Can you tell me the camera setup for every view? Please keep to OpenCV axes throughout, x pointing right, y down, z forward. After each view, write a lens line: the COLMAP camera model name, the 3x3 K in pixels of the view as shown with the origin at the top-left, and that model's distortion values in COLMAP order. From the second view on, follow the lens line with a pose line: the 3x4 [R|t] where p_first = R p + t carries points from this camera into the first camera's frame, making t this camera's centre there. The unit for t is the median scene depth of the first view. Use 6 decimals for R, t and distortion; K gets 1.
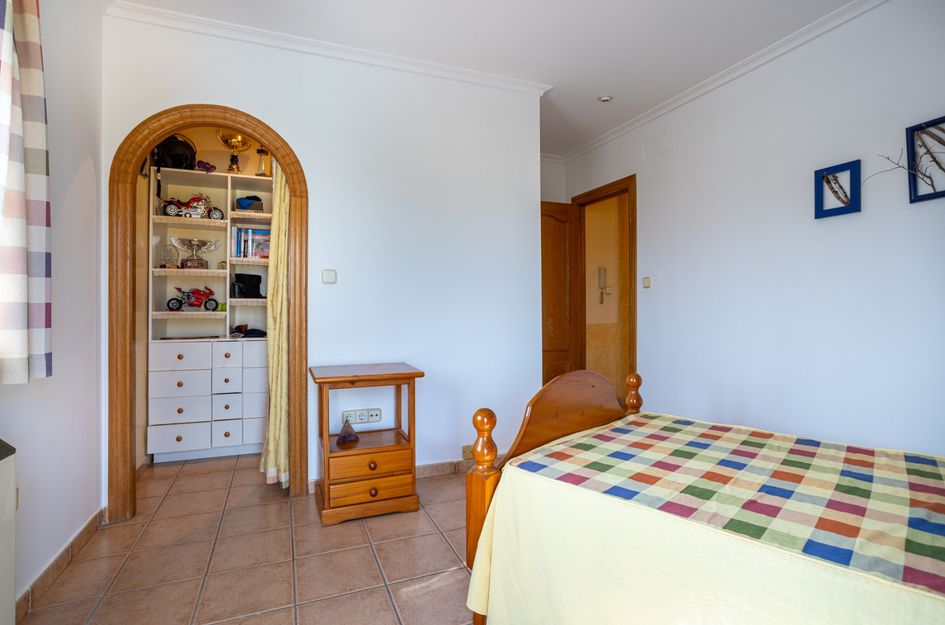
lens RADIAL K [[469.8, 0, 472.2], [0, 469.8, 312.6], [0, 0, 1]] dist [0.008363, 0.001594]
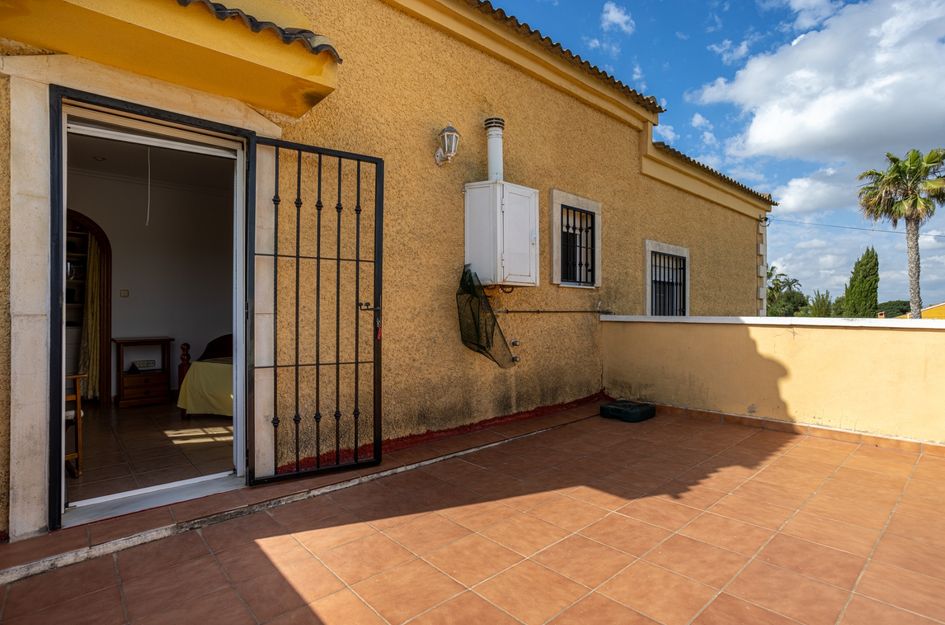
lens RADIAL K [[469.8, 0, 470.5], [0, 469.8, 308.9], [0, 0, 1]] dist [0.008363, 0.001594]
pose [[0.943590, 0.003667, 0.331095, 0.448991], [-0.000362, 0.999950, -0.010043, 0.009028], [-0.331115, 0.009357, 0.943544, -1.468924]]
